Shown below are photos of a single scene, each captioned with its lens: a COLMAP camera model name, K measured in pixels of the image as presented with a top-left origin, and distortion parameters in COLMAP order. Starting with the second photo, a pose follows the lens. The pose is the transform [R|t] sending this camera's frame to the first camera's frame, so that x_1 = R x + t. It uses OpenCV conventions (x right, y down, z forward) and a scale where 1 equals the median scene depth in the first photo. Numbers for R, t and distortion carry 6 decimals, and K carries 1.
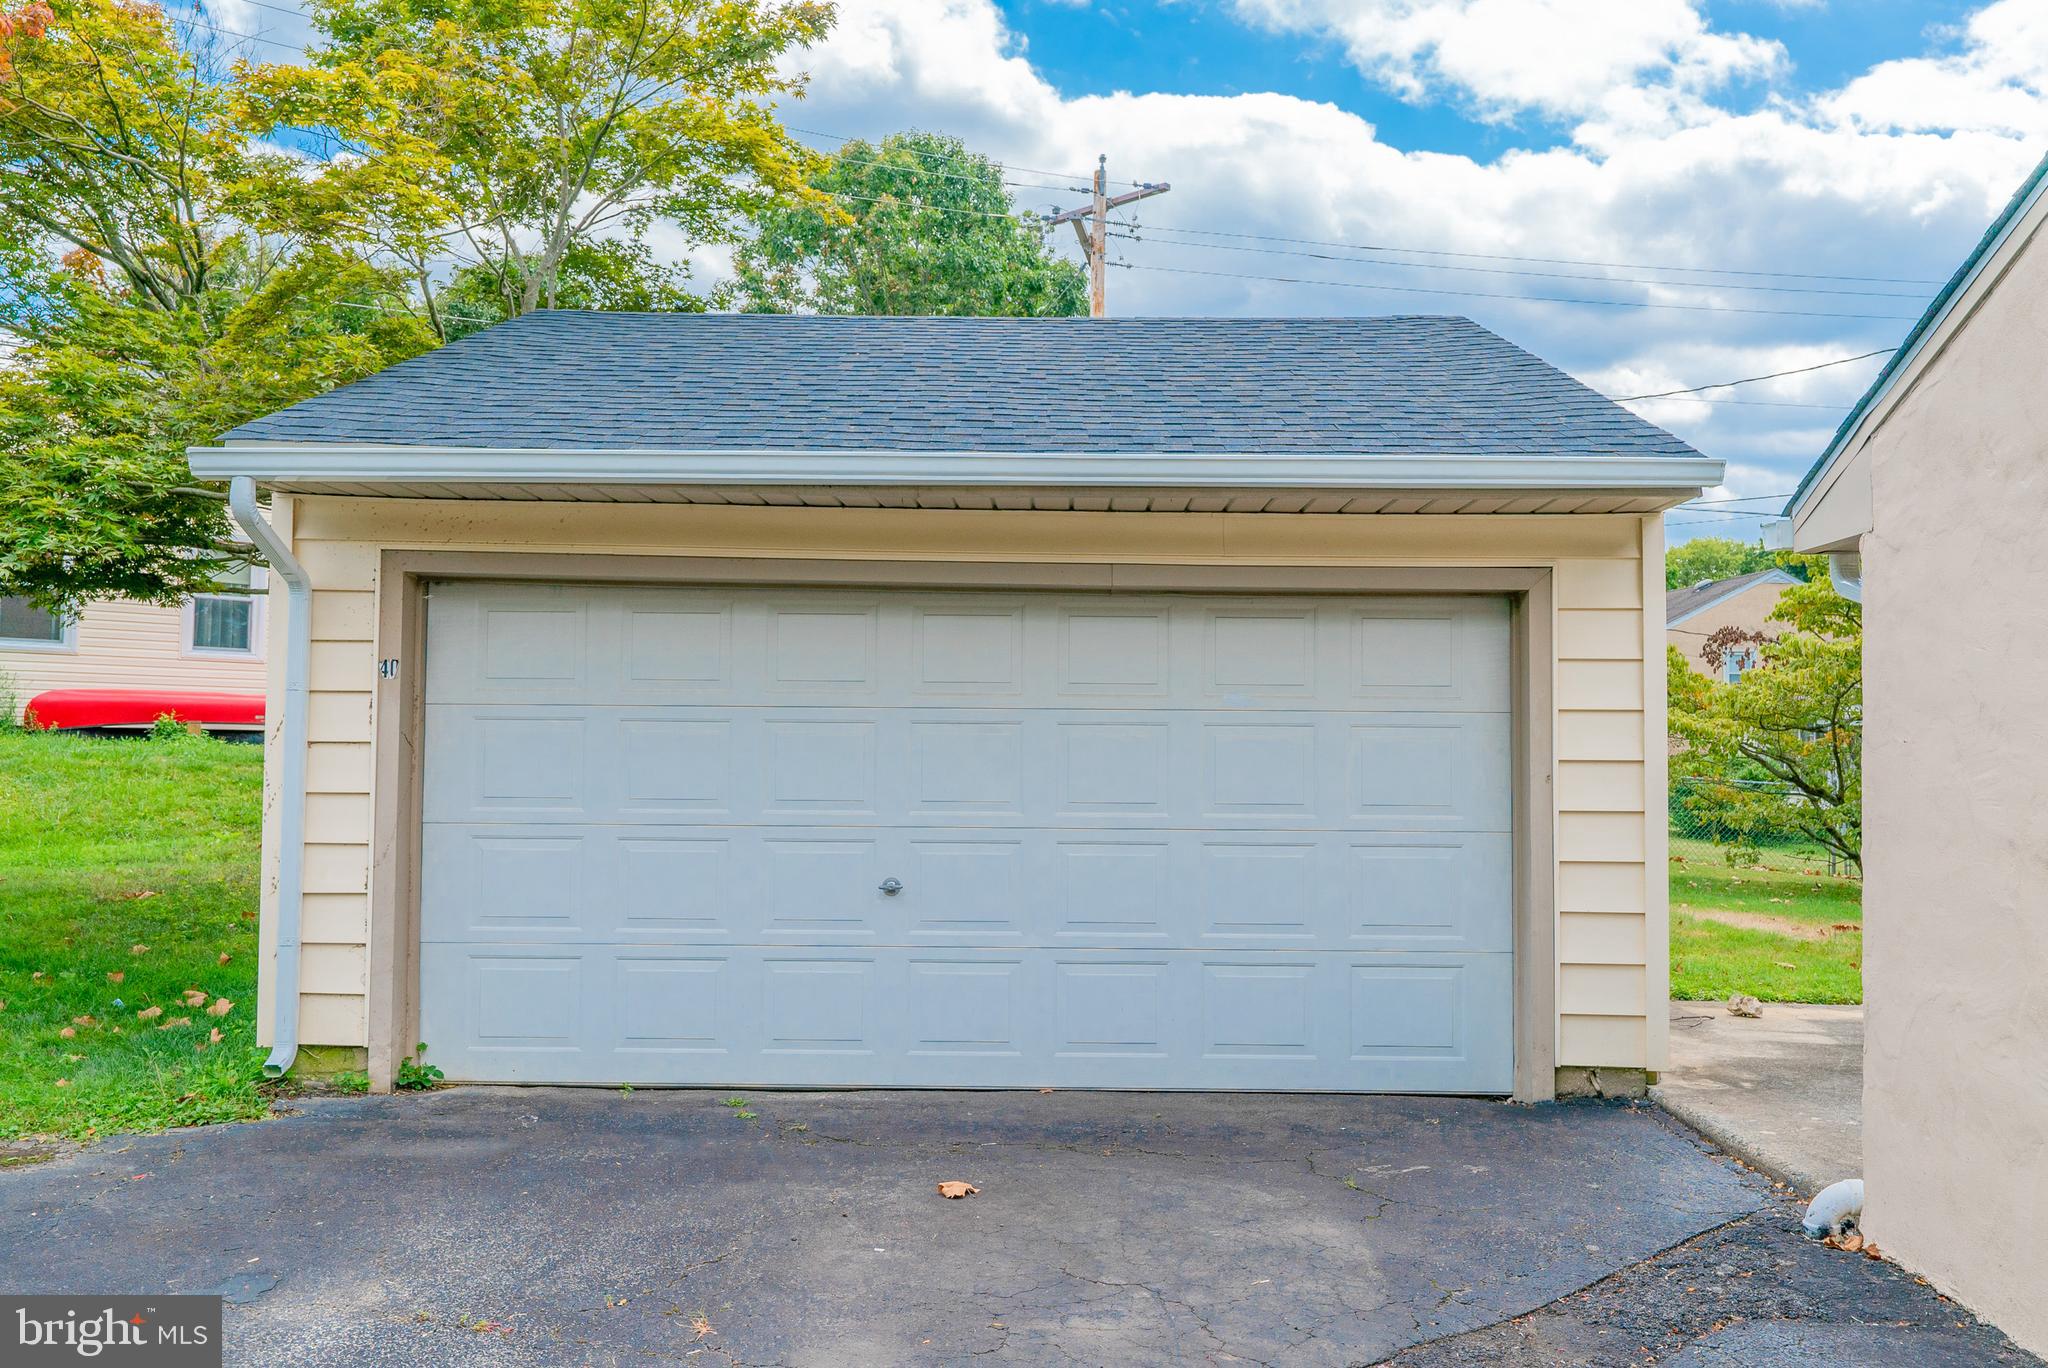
lens RADIAL K [[1679.1, 0, 1024.0], [0, 1679.1, 684.0], [0, 0, 1]] dist [0.003698, 0.000455]
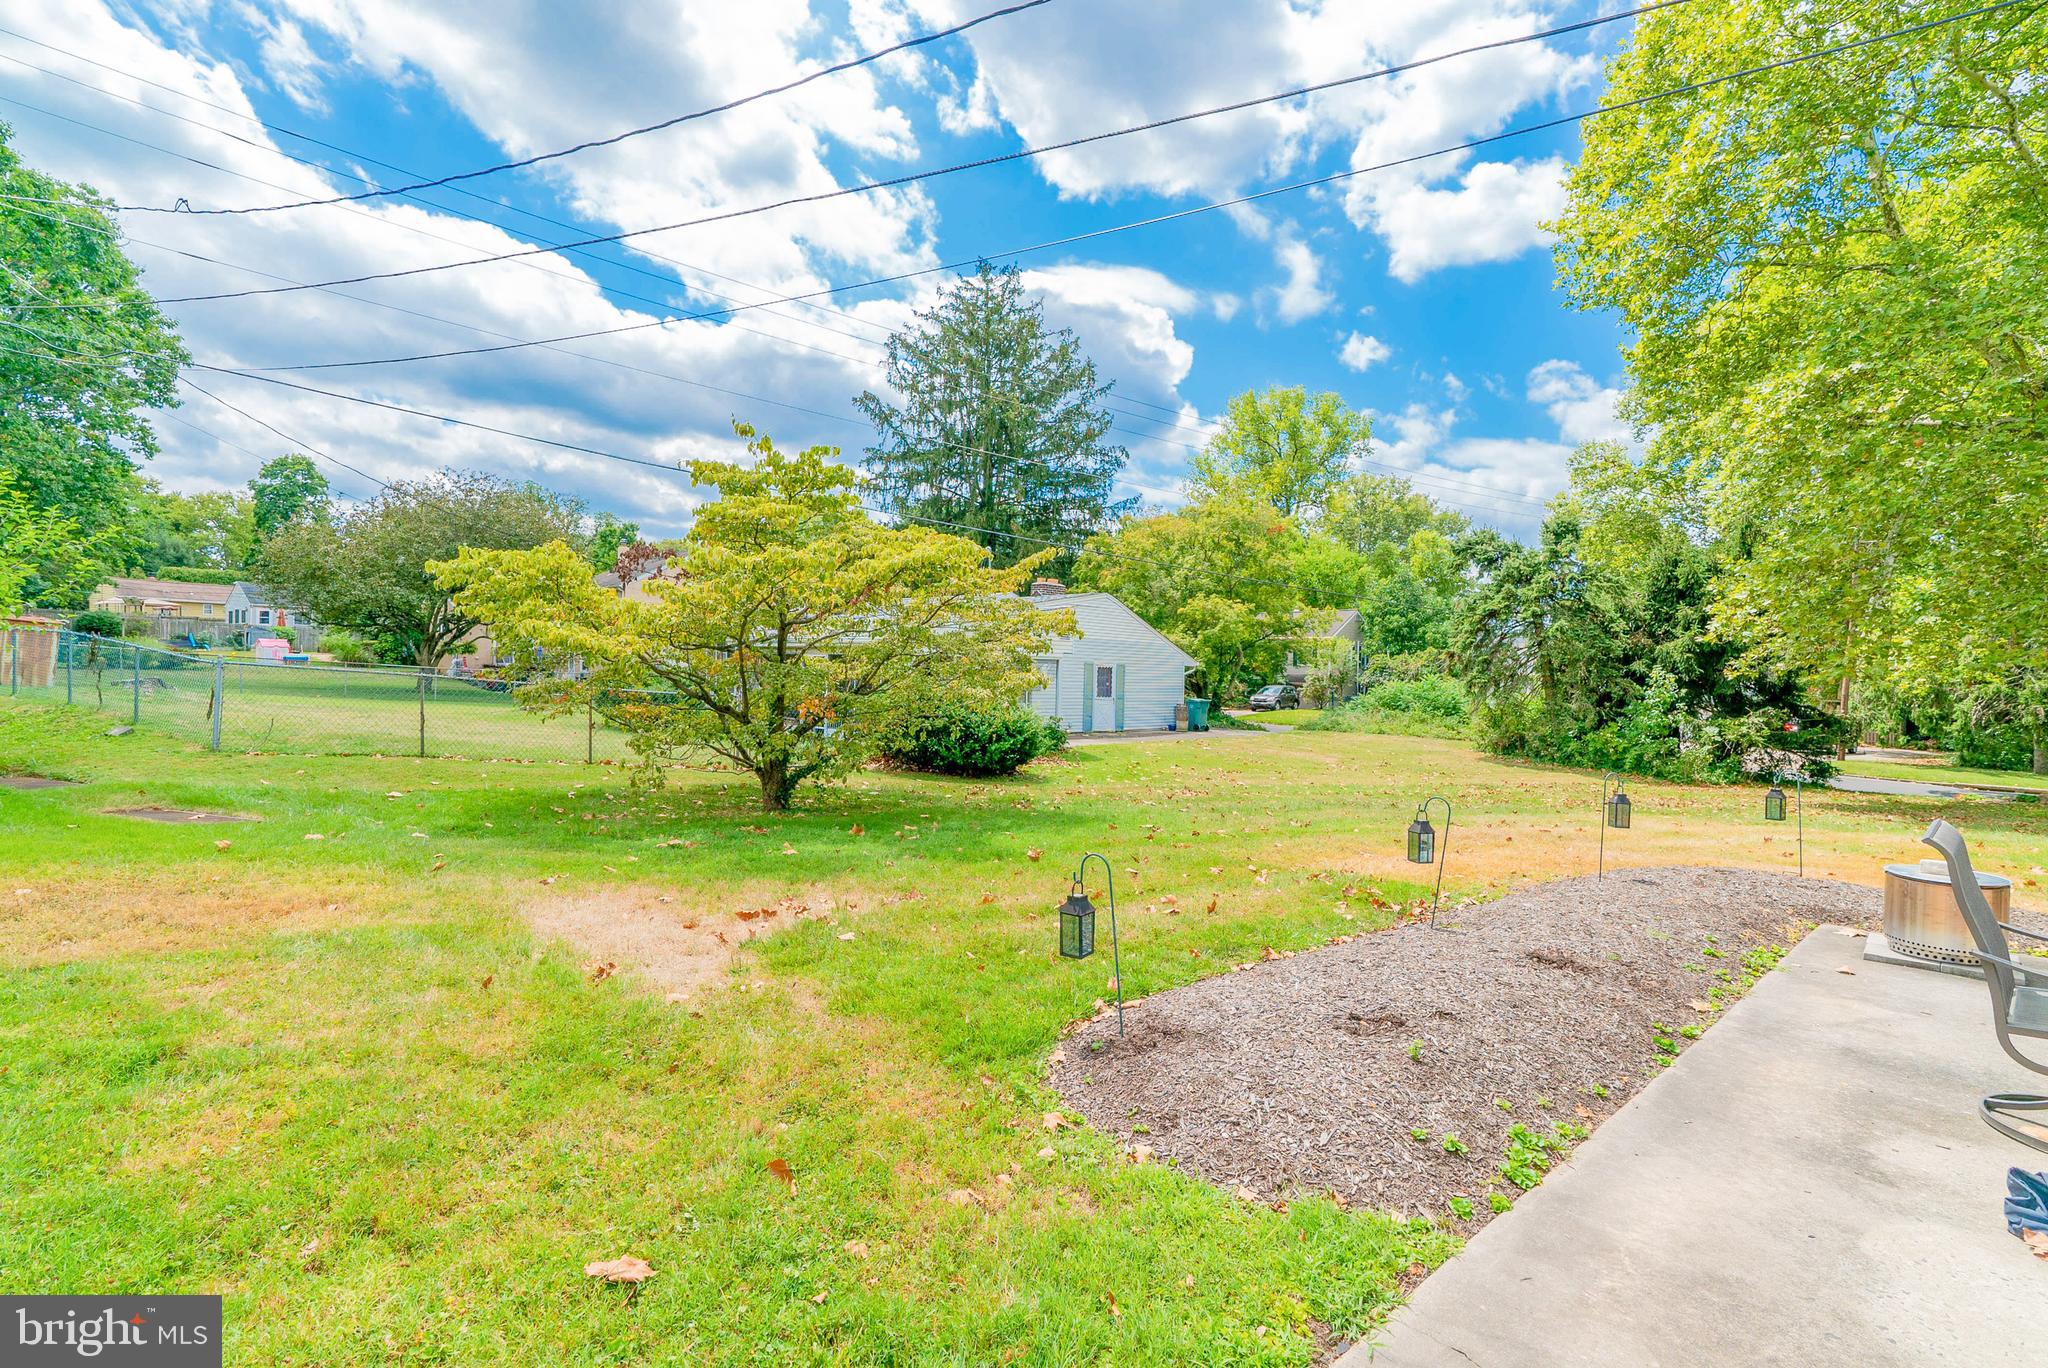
lens RADIAL K [[927.4, 0, 1032.2], [0, 927.4, 678.5], [0, 0, 1]] dist [-0.013063, 0.004723]
pose [[0.727141, -0.004592, 0.686473, 0.232845], [-0.035426, 0.998394, 0.044204, 0.014068], [-0.685574, -0.056462, 0.725810, 0.487250]]
